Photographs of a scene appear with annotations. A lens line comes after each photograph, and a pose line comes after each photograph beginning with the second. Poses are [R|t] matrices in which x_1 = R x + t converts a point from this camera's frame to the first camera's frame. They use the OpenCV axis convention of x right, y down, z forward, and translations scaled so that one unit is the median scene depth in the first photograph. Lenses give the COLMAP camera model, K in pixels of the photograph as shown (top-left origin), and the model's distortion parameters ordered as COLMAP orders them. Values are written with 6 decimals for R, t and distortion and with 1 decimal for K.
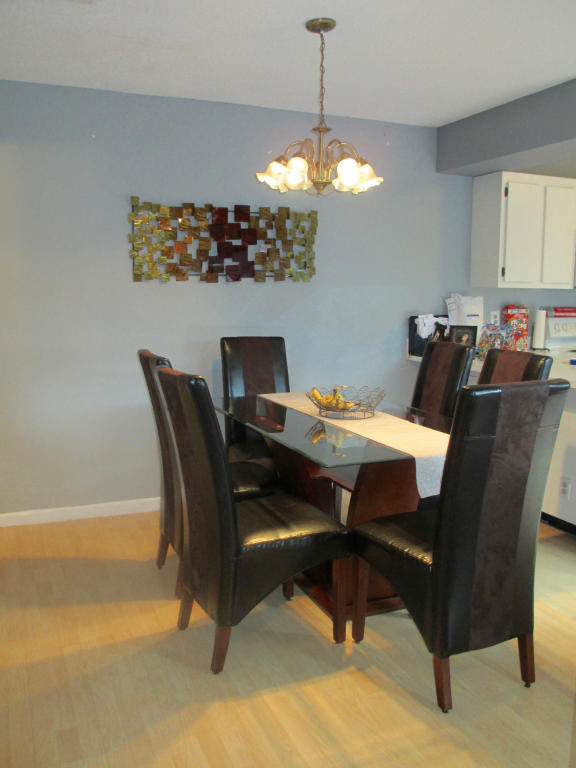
lens RADIAL K [[689.4, 0, 290.7], [0, 689.4, 383.2], [0, 0, 1]] dist [-0.044240, 0.004261]
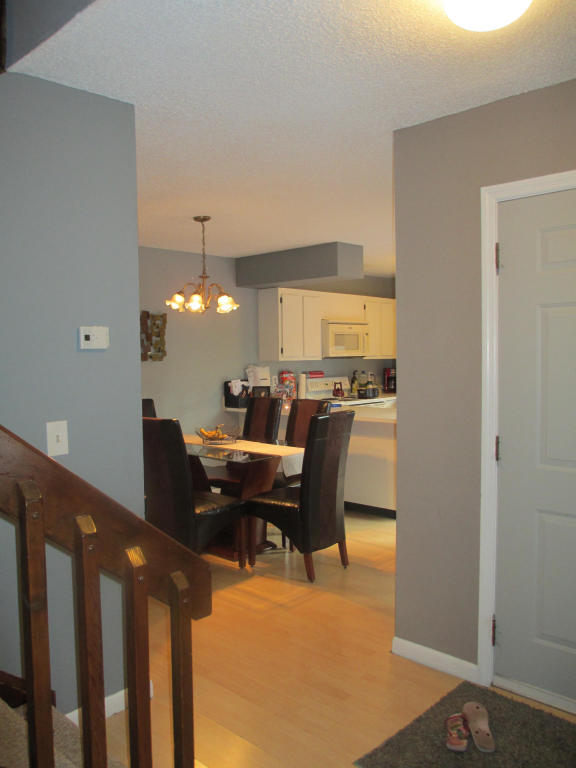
lens RADIAL K [[650.3, 0, 293.0], [0, 650.3, 387.0], [0, 0, 1]] dist [-0.000275, 0.005491]
pose [[0.915556, -0.041310, 0.400063, -0.277718], [0.074552, 0.994904, -0.067881, 0.023375], [-0.395220, 0.091974, 0.913970, -0.375380]]
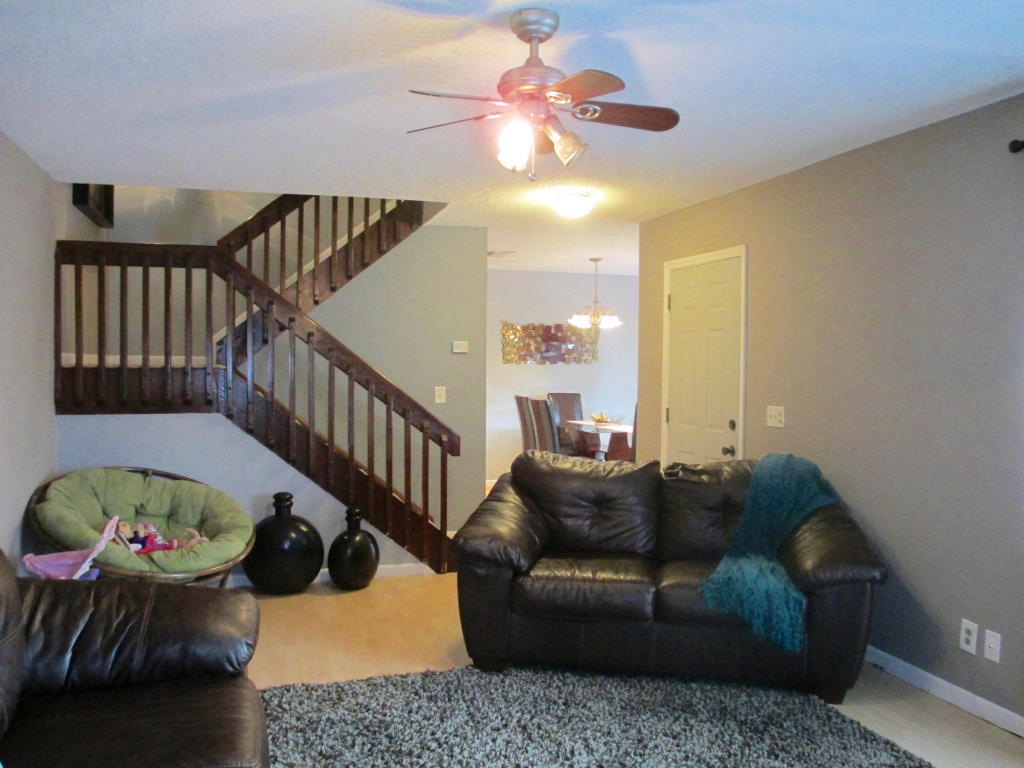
lens RADIAL K [[867.1, 0, 510.3], [0, 867.1, 381.1], [0, 0, 1]] dist [-0.000275, 0.005491]
pose [[0.995027, 0.005628, -0.099442, 0.033337], [-0.017108, 0.993220, -0.114981, 0.165616], [0.098120, 0.116111, 0.988378, -1.291989]]
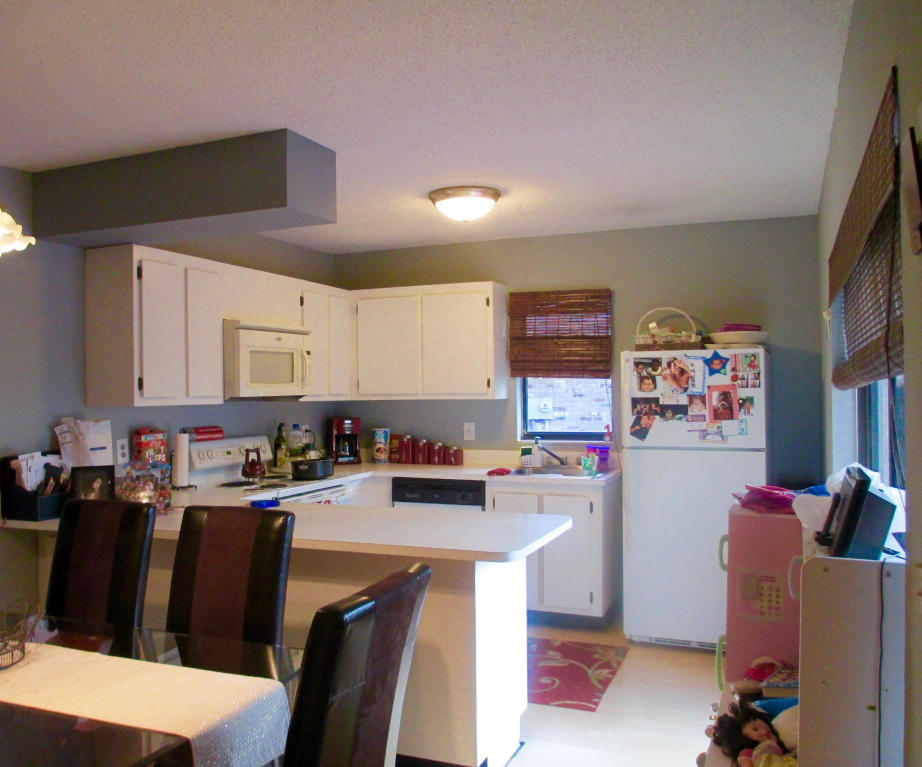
lens RADIAL K [[843.5, 0, 454.3], [0, 843.5, 380.3], [0, 0, 1]] dist [-0.094265, 0.000000]
pose [[0.701330, -0.014731, 0.712684, -0.074829], [0.119809, 0.988000, -0.097479, -0.047782], [-0.702696, 0.153751, 0.694679, 0.195102]]
